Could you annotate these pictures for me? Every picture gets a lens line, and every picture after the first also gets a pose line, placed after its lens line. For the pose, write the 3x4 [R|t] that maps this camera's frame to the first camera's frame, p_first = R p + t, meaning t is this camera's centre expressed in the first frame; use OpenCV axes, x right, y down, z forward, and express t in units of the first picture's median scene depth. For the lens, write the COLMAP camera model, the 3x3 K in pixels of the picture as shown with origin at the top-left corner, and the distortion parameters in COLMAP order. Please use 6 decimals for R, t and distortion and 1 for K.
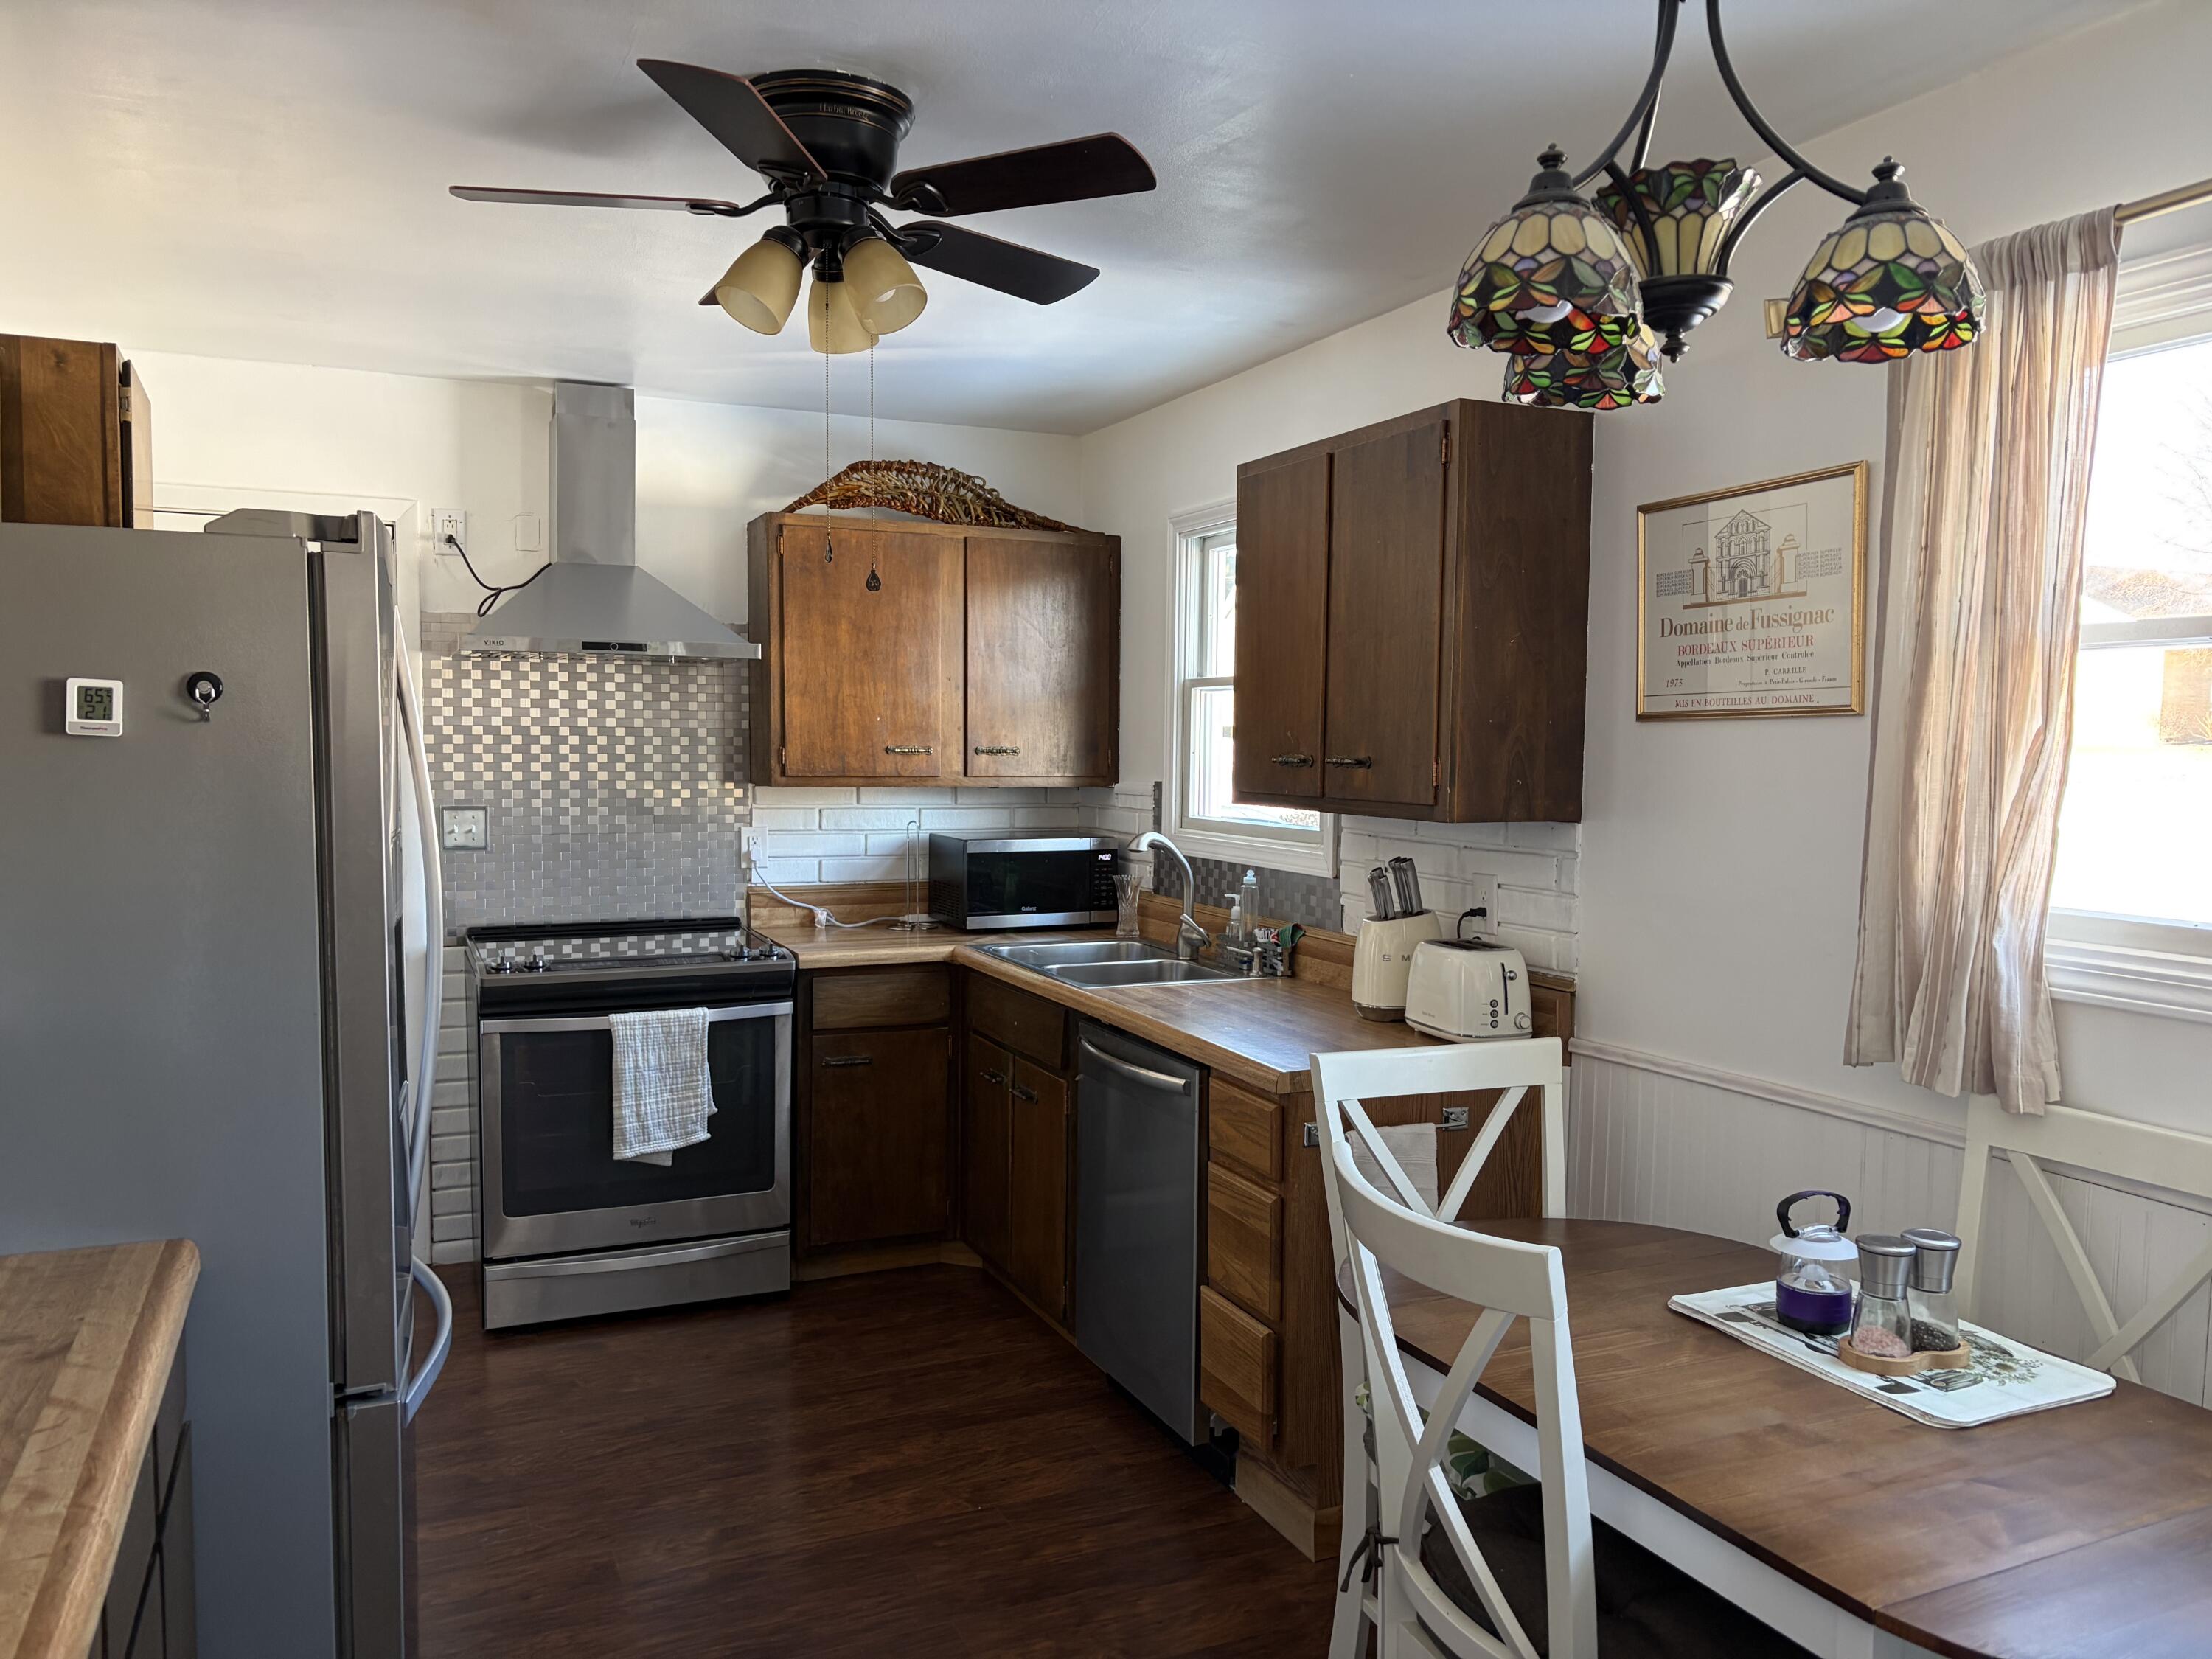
lens RADIAL K [[1661.5, 0, 1112.1], [0, 1661.5, 824.3], [0, 0, 1]] dist [0.030941, -0.040065]
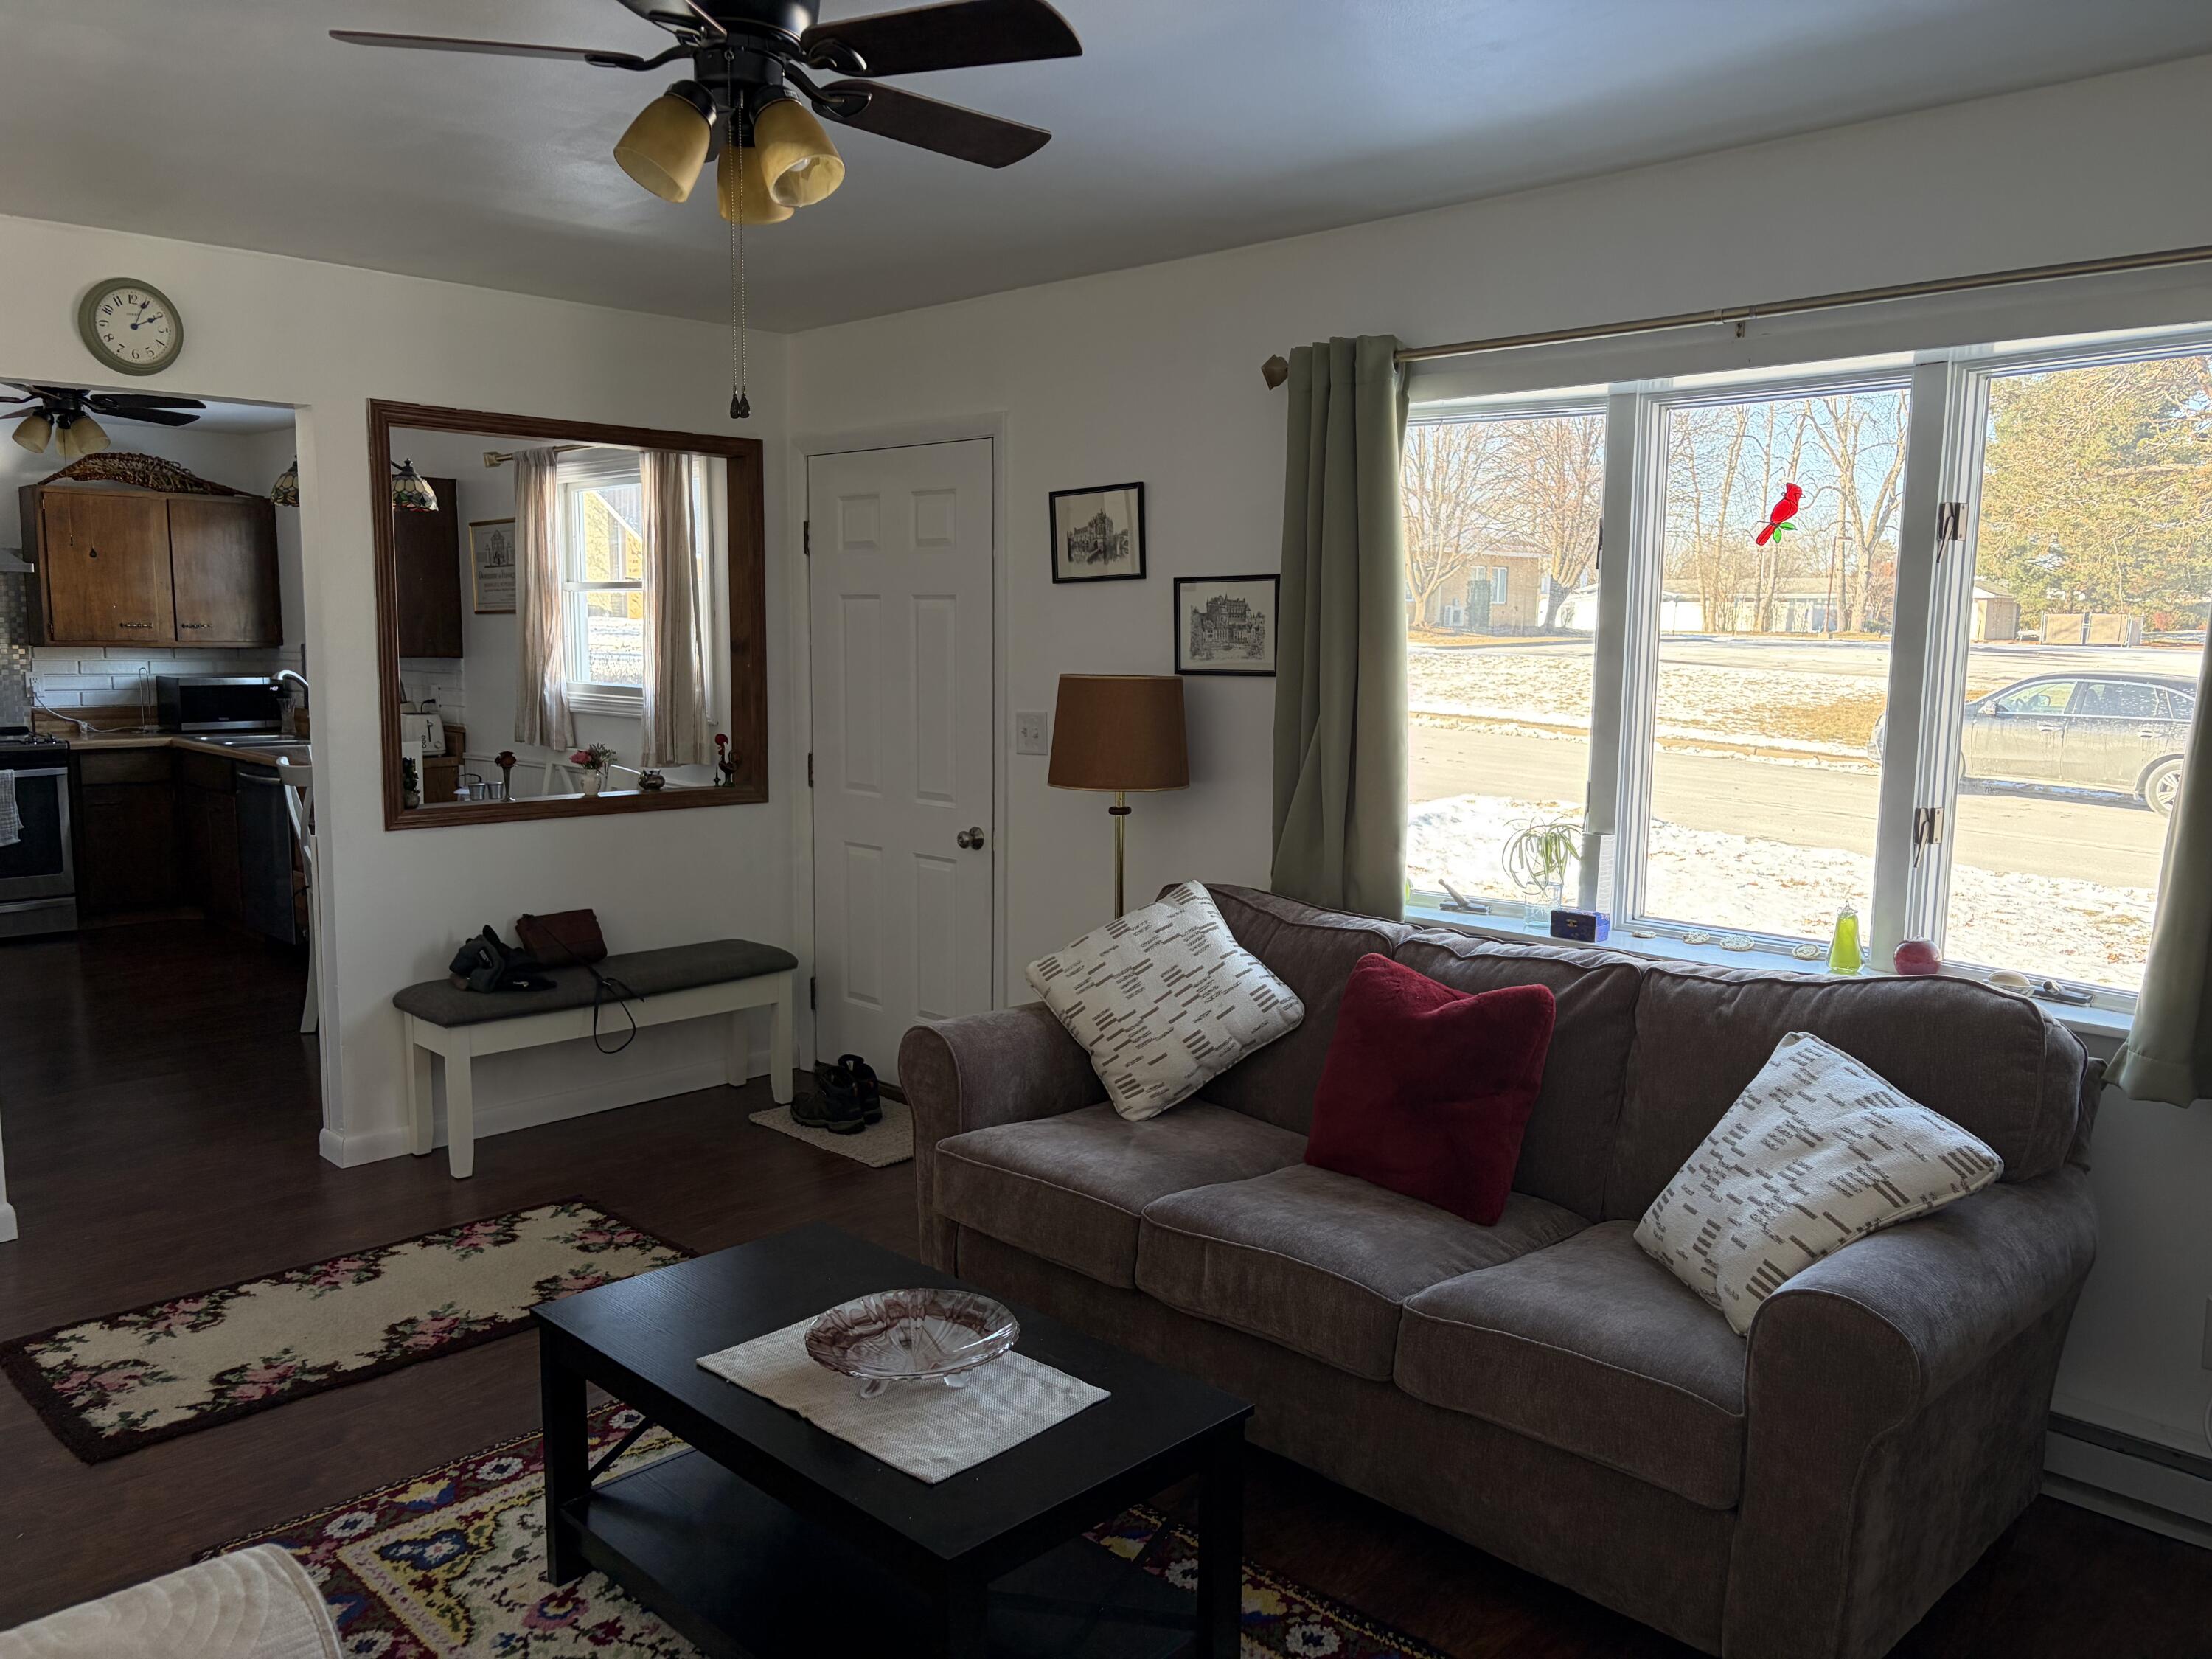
lens RADIAL K [[1661.5, 0, 1116.8], [0, 1661.5, 834.6], [0, 0, 1]] dist [0.030941, -0.040065]
pose [[0.930865, -0.044043, 0.362699, 0.181128], [0.015167, 0.996510, 0.082080, 0.043515], [-0.365049, -0.070904, 0.928285, -0.968489]]
